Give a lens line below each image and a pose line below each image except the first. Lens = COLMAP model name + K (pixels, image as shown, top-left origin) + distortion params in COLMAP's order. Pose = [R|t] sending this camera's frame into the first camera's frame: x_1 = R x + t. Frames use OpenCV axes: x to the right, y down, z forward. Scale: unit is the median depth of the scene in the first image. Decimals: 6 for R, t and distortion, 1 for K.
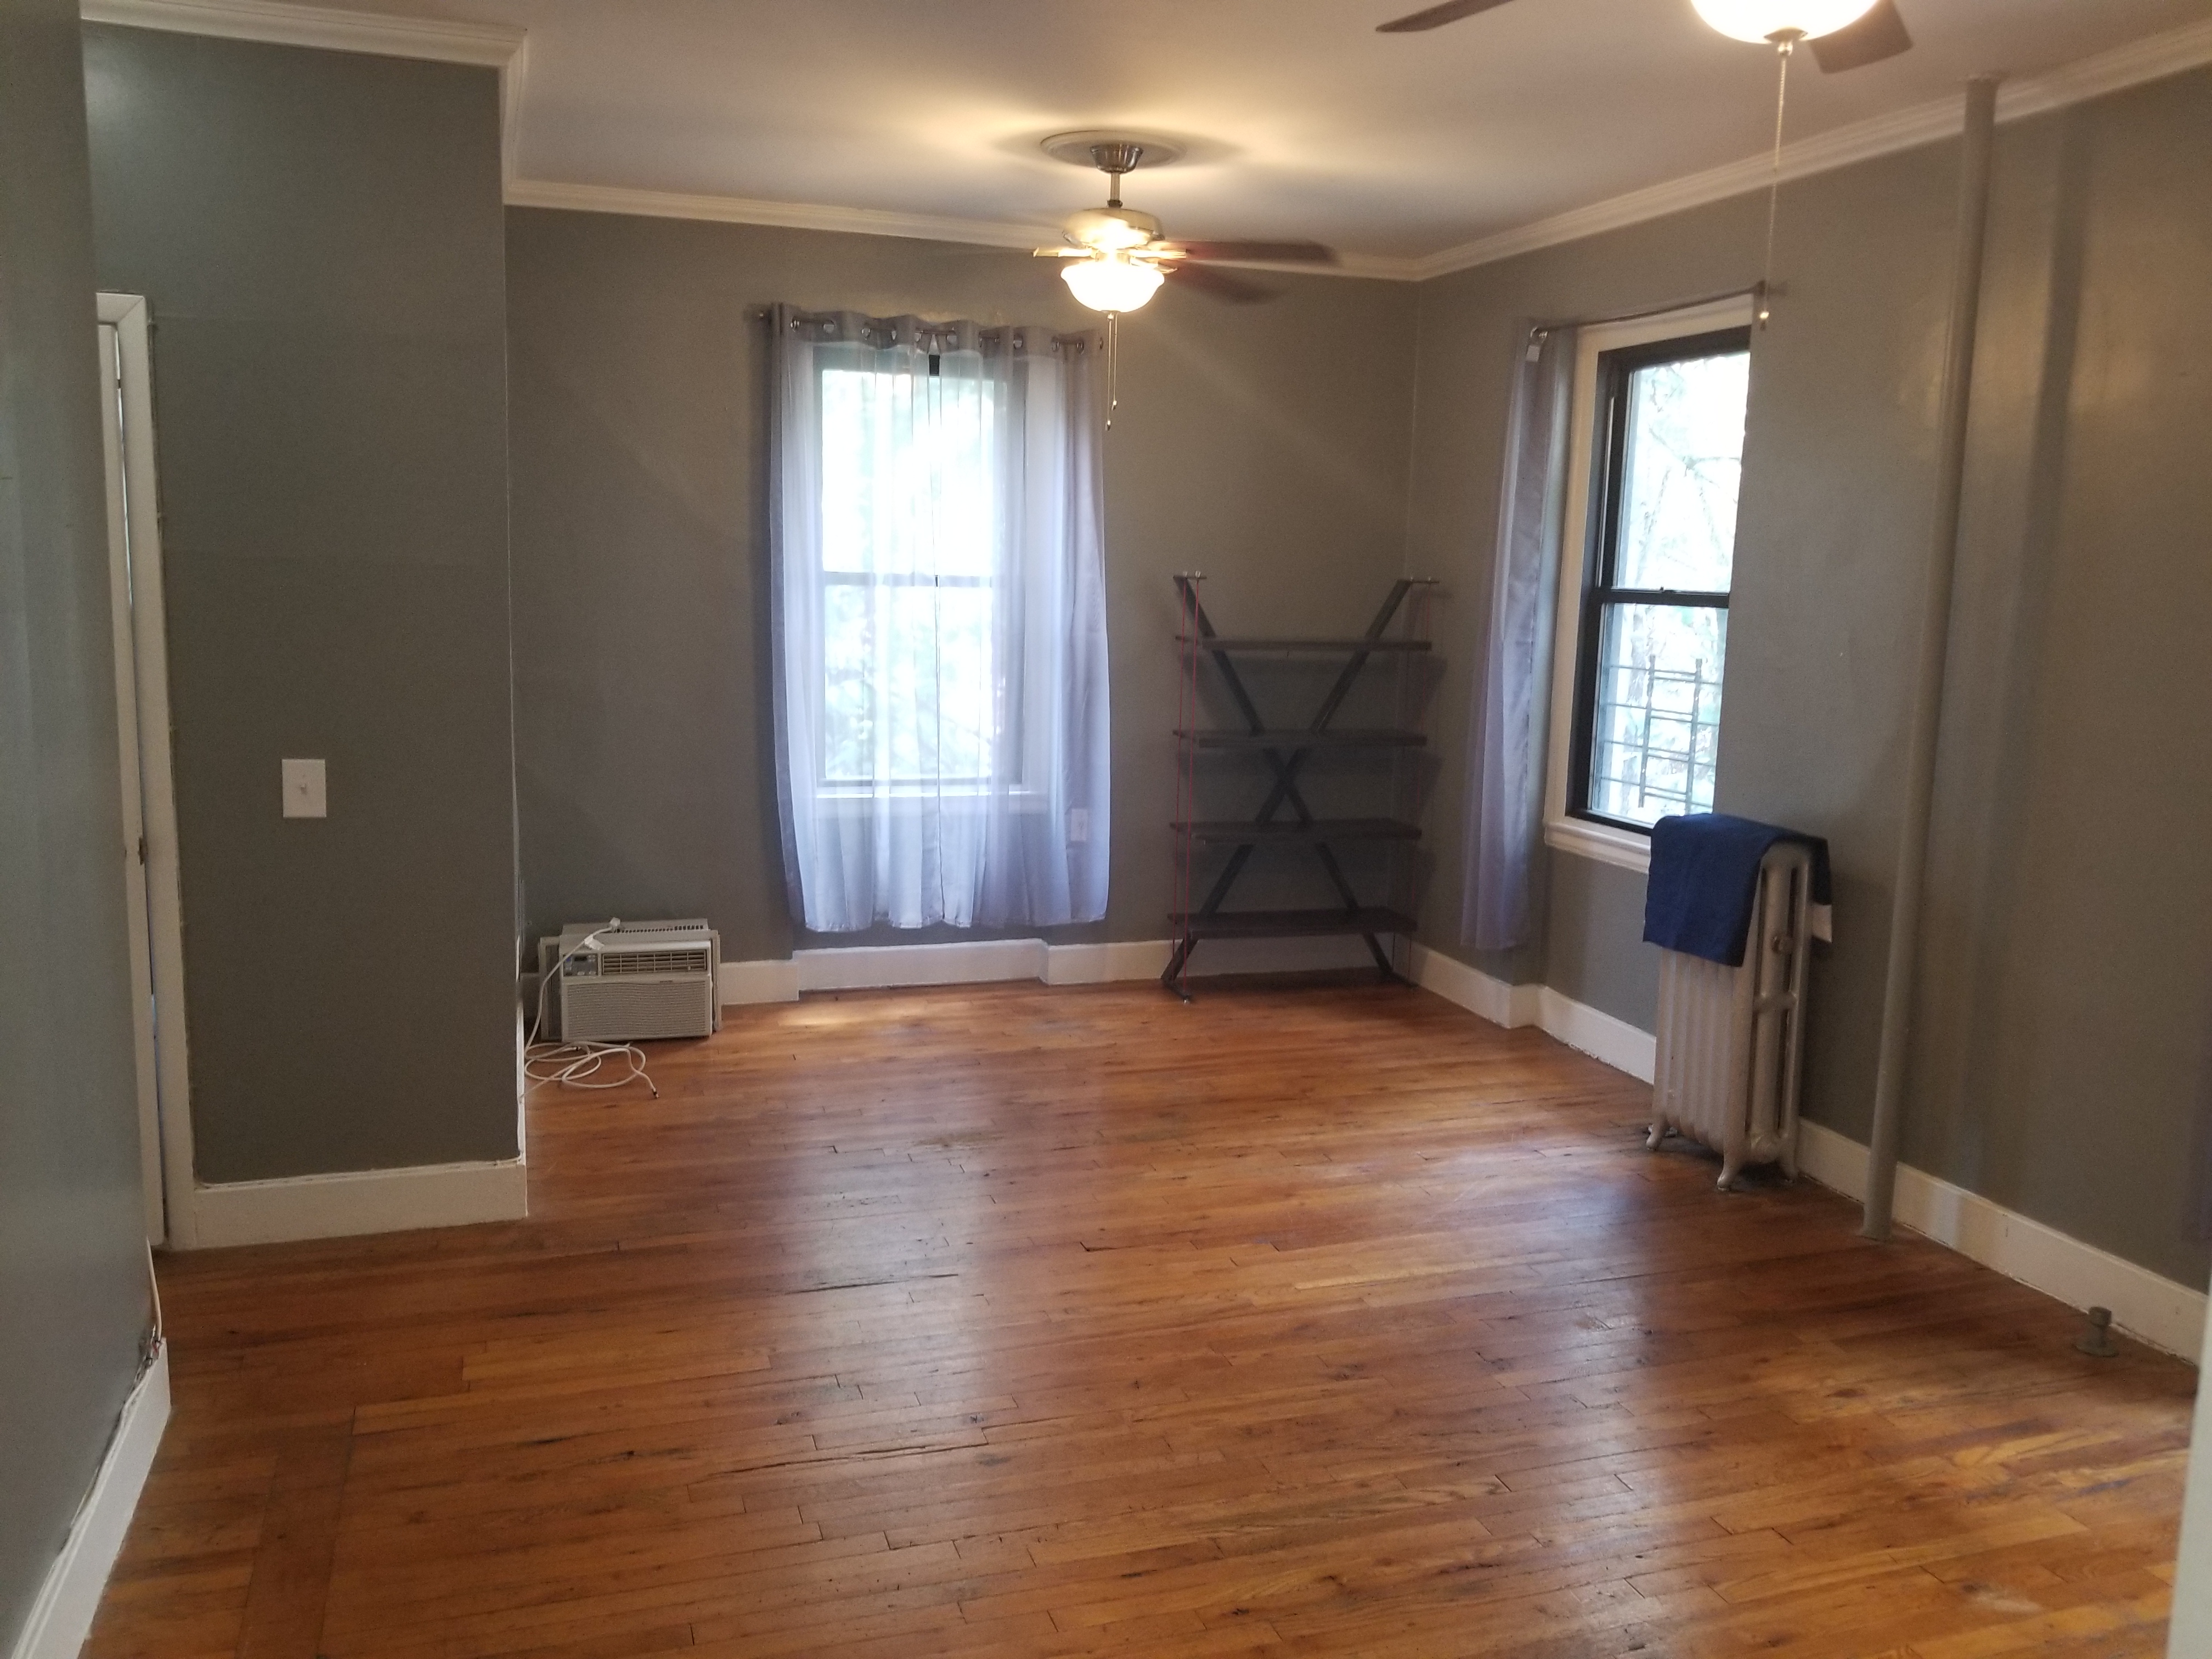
lens RADIAL K [[1725.7, 0, 1112.6], [0, 1725.7, 822.0], [0, 0, 1]] dist [0.070726, -0.118863]
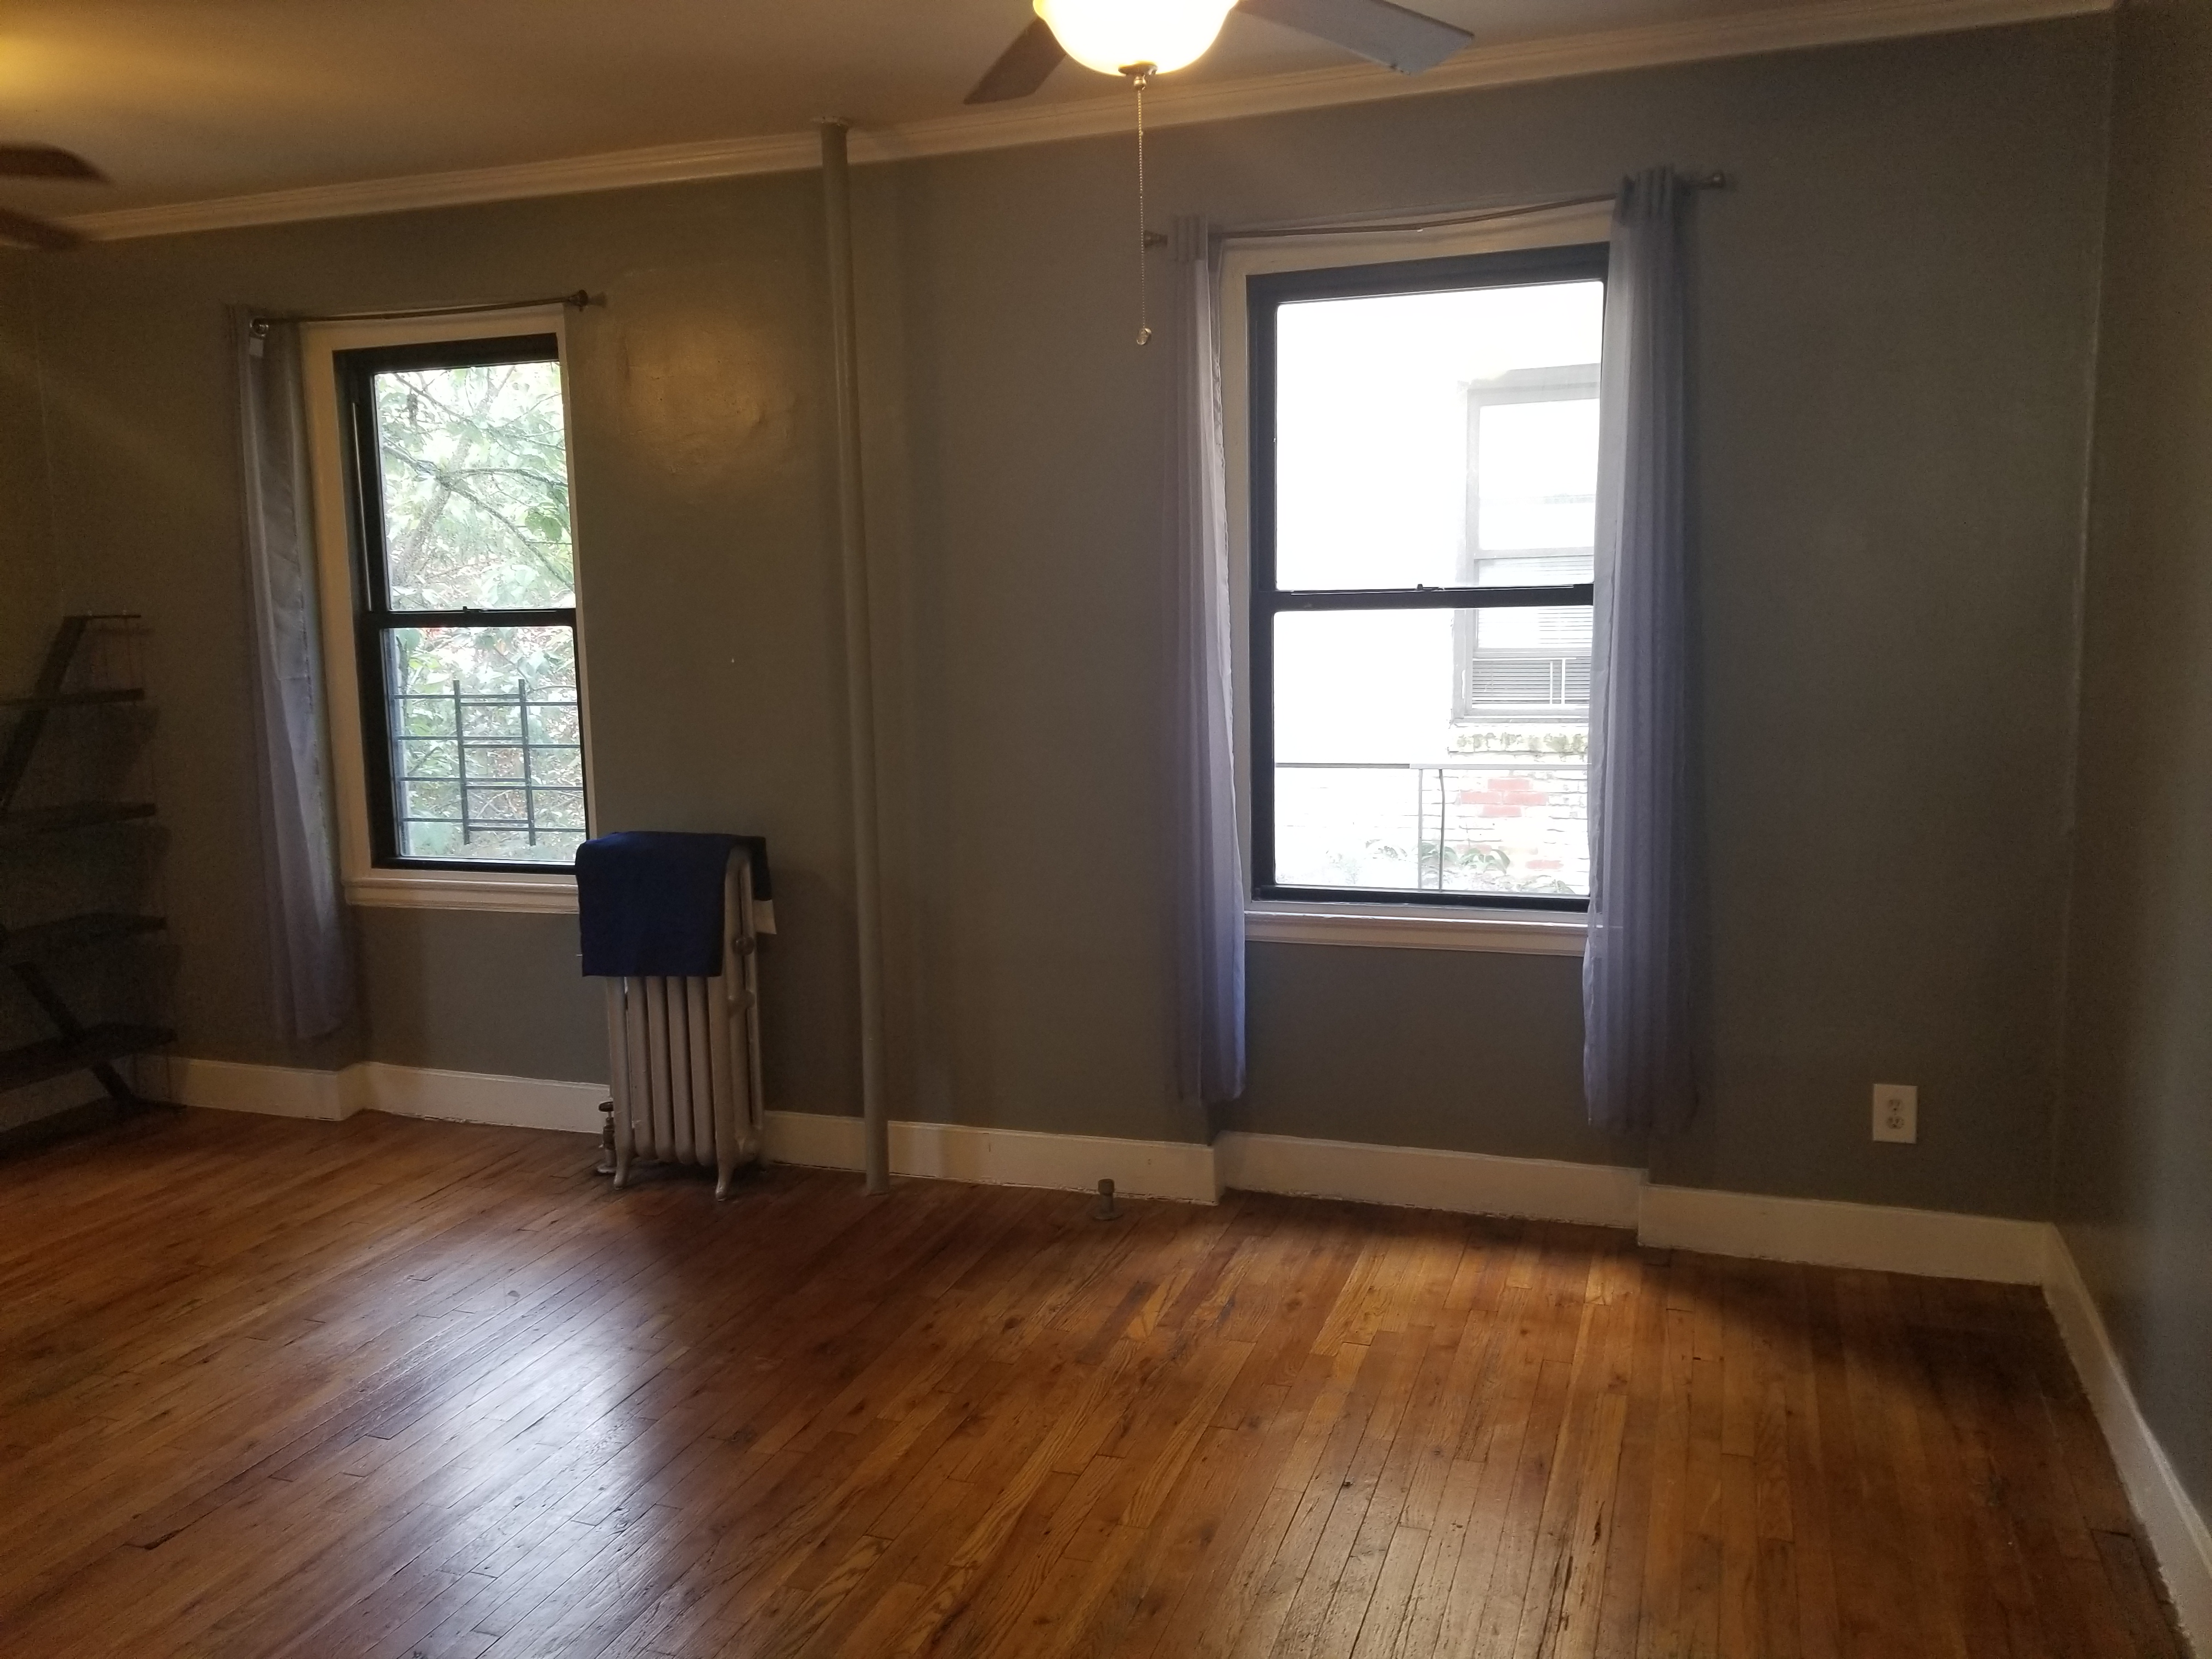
lens RADIAL K [[1725.7, 0, 1112.6], [0, 1725.7, 822.0], [0, 0, 1]] dist [0.070726, -0.118863]
pose [[0.613905, -0.148645, 0.775258, -0.238269], [0.157519, 0.985426, 0.064207, -0.029907], [-0.773504, 0.082701, 0.628373, 0.169869]]
